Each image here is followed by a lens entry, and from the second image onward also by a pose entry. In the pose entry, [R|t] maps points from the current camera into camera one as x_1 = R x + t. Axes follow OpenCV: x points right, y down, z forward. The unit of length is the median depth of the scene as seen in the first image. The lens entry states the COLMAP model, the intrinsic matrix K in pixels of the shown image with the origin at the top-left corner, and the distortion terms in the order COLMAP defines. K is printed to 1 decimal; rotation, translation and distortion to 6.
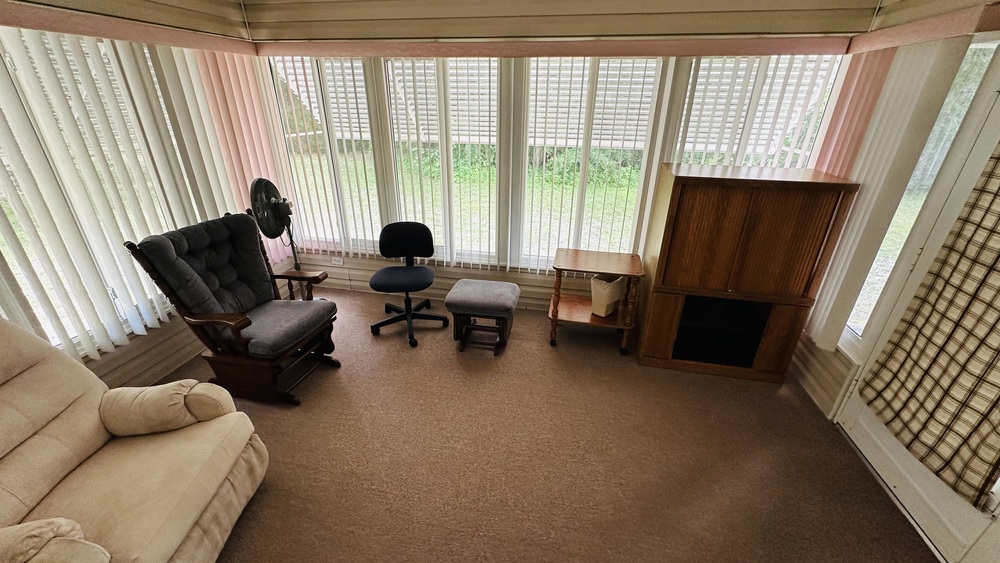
lens RADIAL K [[399.4, 0, 498.9], [0, 399.4, 282.5], [0, 0, 1]] dist [-0.001824, -0.000007]
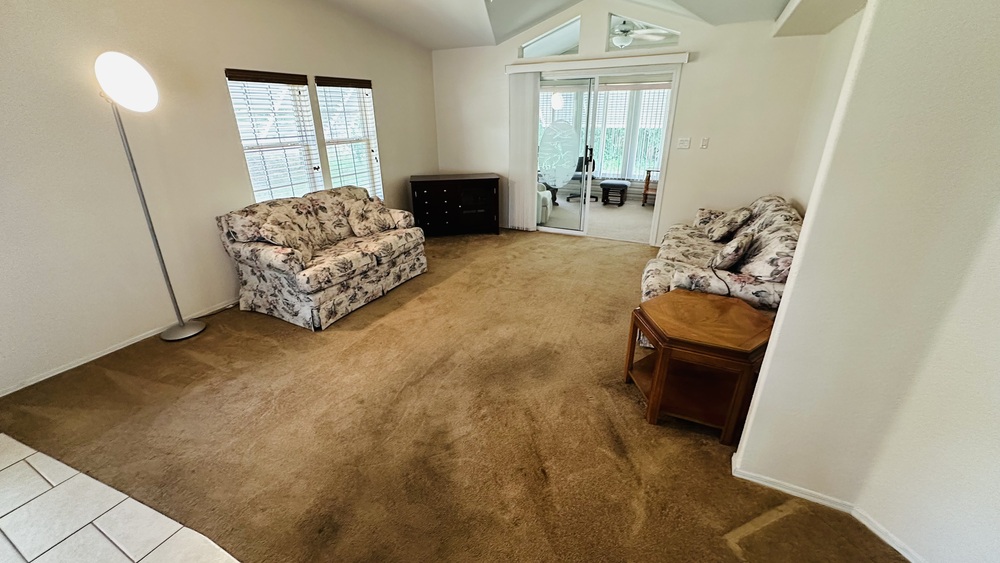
lens RADIAL K [[398.7, 0, 501.9], [0, 398.7, 268.8], [0, 0, 1]] dist [-0.000436, 0.000019]
pose [[0.957740, 0.088765, -0.273595, 0.009956], [-0.104218, 0.993648, -0.042444, 0.717190], [0.268090, 0.069164, 0.960908, -1.478182]]
